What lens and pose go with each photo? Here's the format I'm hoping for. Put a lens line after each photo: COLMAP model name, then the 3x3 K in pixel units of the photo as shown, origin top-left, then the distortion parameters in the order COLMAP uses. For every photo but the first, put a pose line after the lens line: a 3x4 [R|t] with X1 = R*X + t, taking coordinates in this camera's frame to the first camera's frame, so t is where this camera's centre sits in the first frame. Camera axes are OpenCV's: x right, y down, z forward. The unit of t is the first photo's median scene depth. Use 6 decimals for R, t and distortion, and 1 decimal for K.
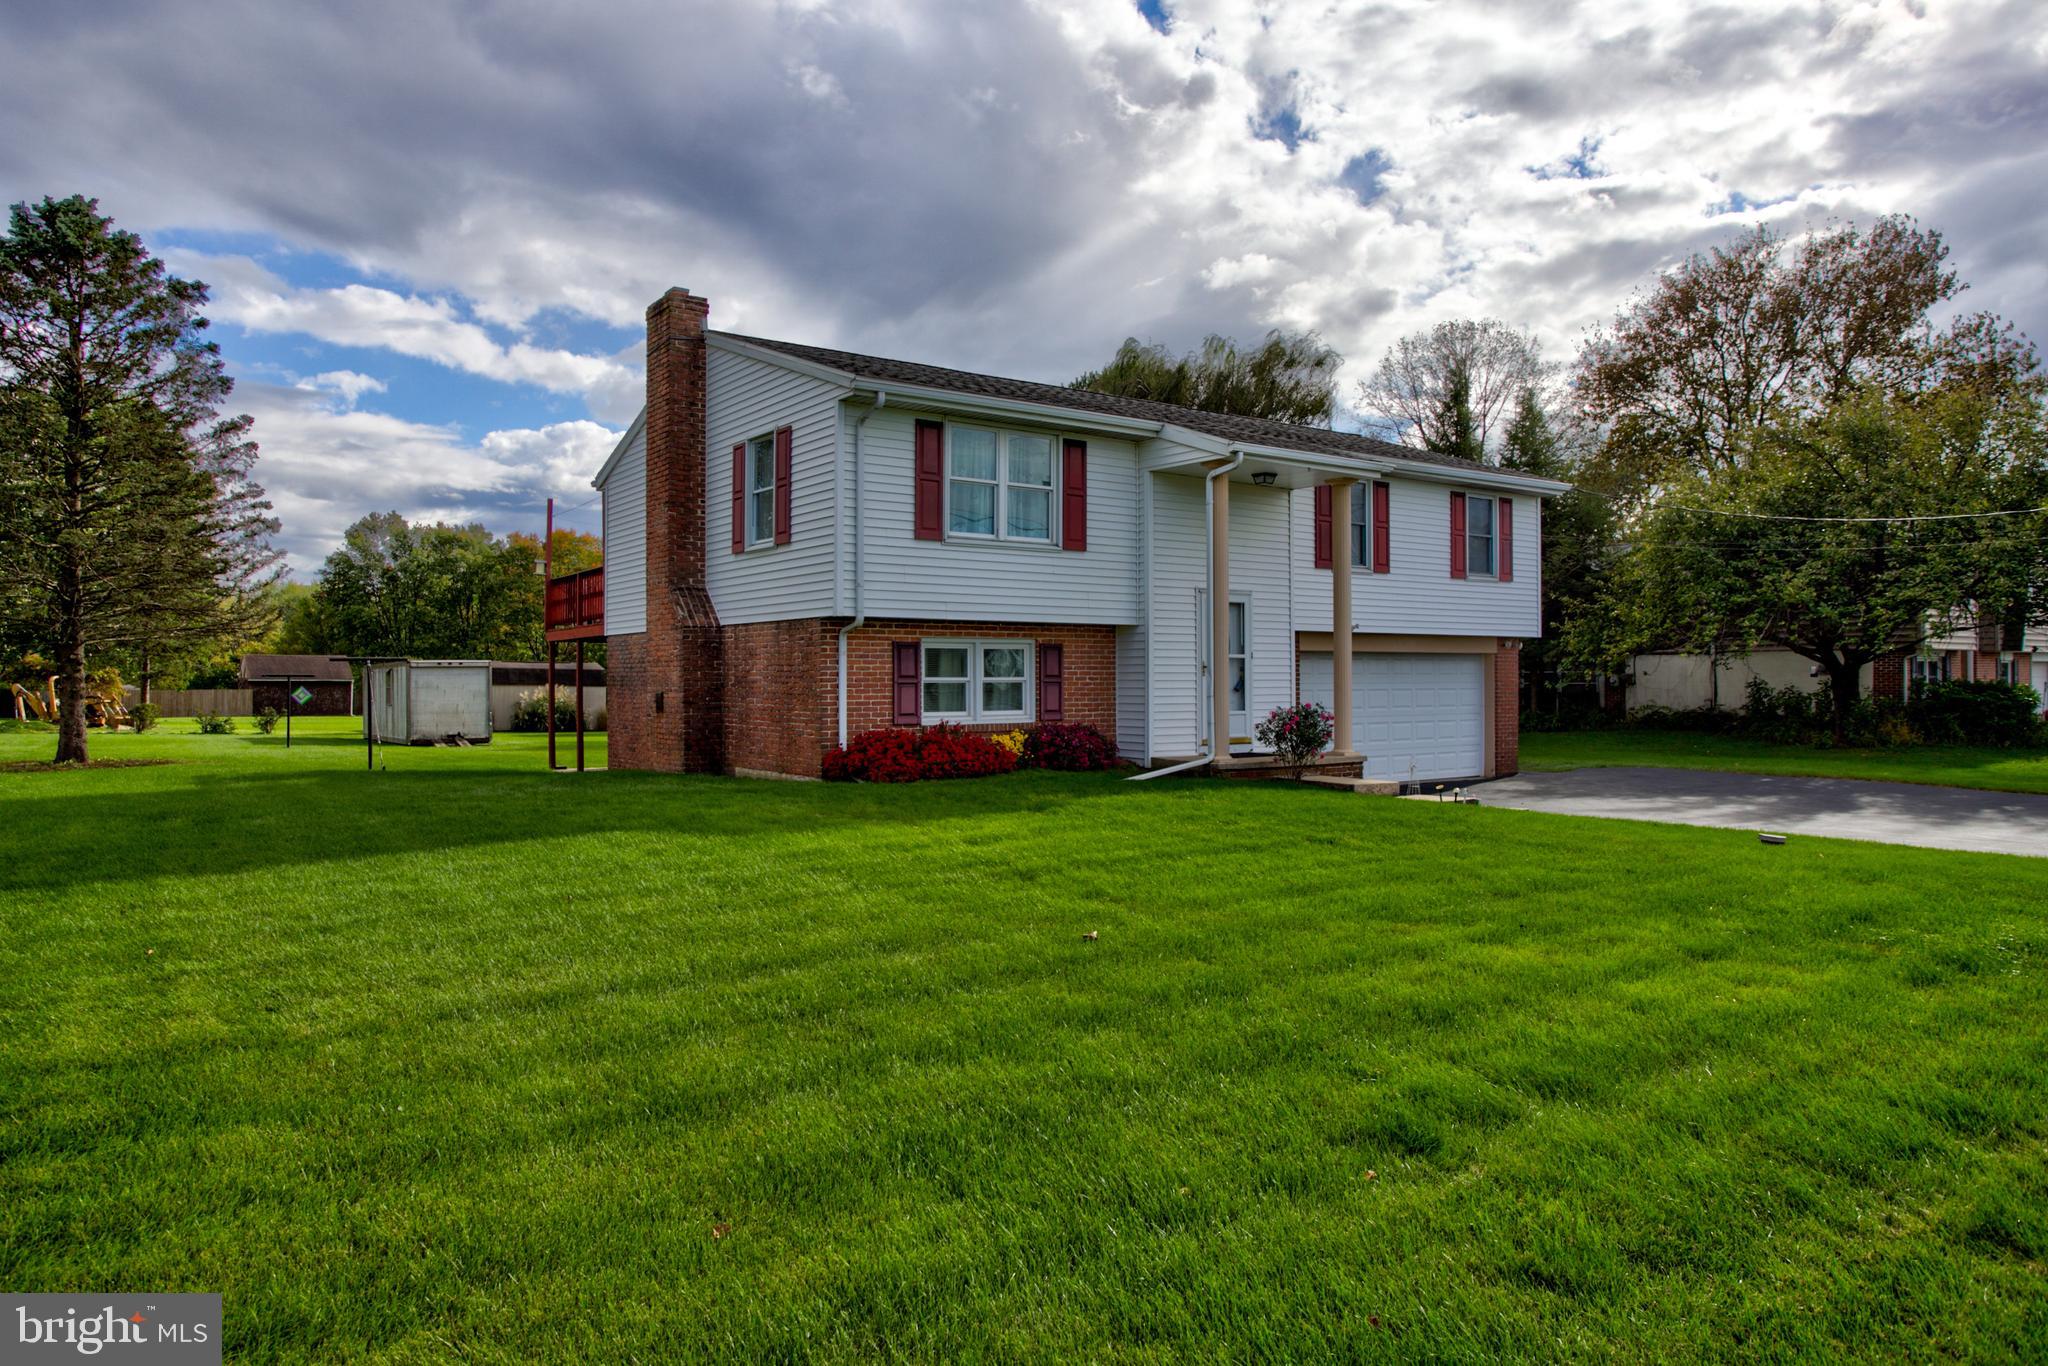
lens RADIAL K [[1403.2, 0, 1034.5], [0, 1403.2, 688.3], [0, 0, 1]] dist [-0.027768, -0.001424]
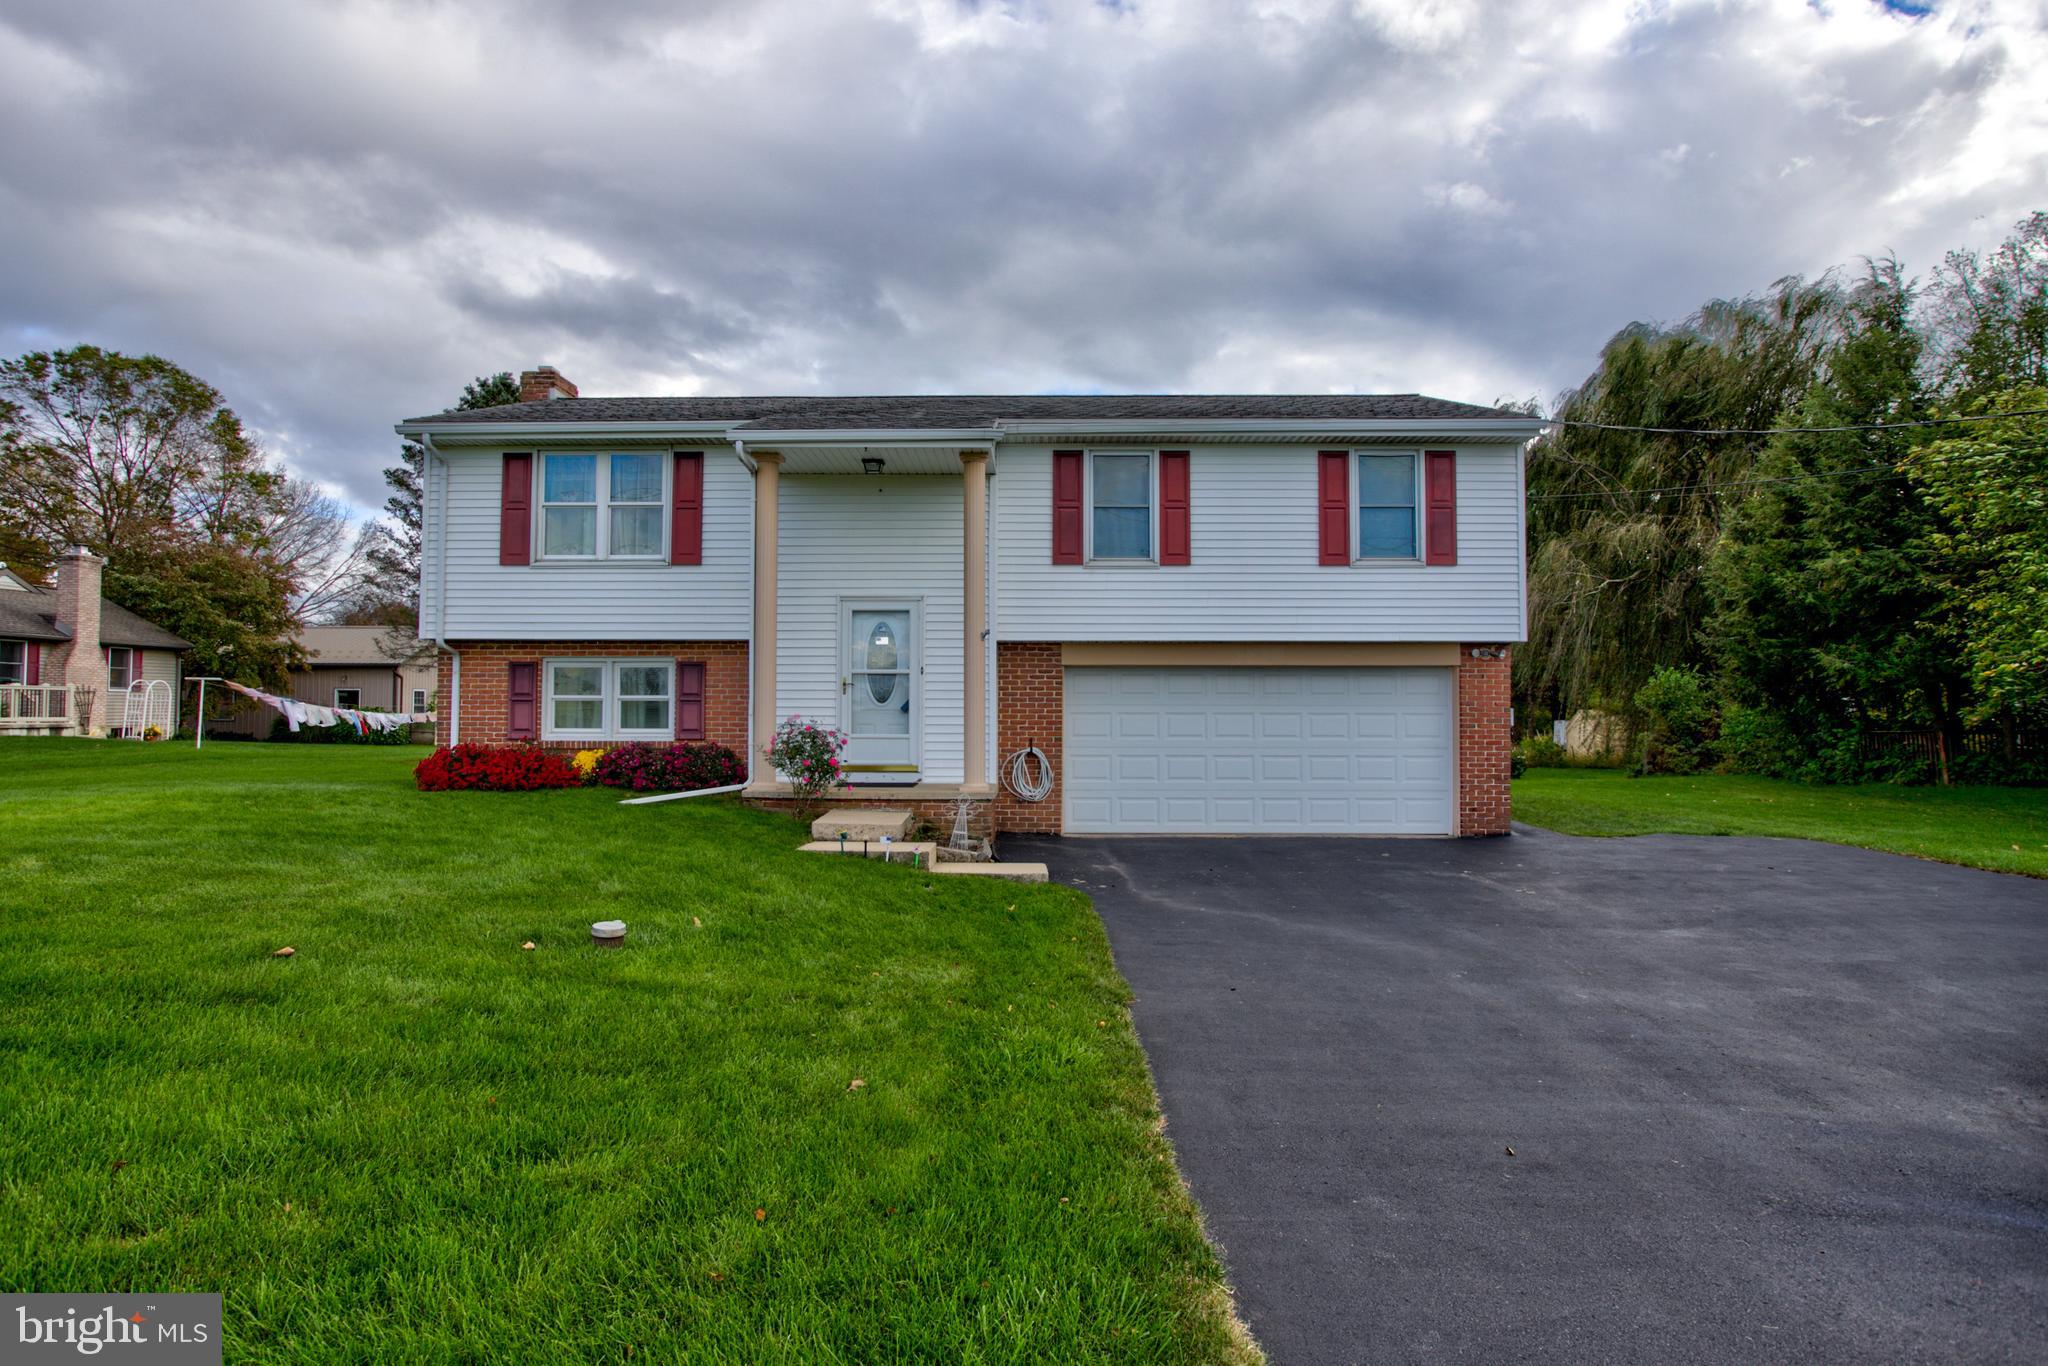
lens RADIAL K [[1187.7, 0, 1026.7], [0, 1187.7, 680.2], [0, 0, 1]] dist [-0.070190, -0.001393]
pose [[0.790533, -0.009723, -0.612342, 0.702425], [-0.007685, 0.999638, -0.025793, 0.000956], [0.612371, 0.025096, 0.790172, 0.493594]]
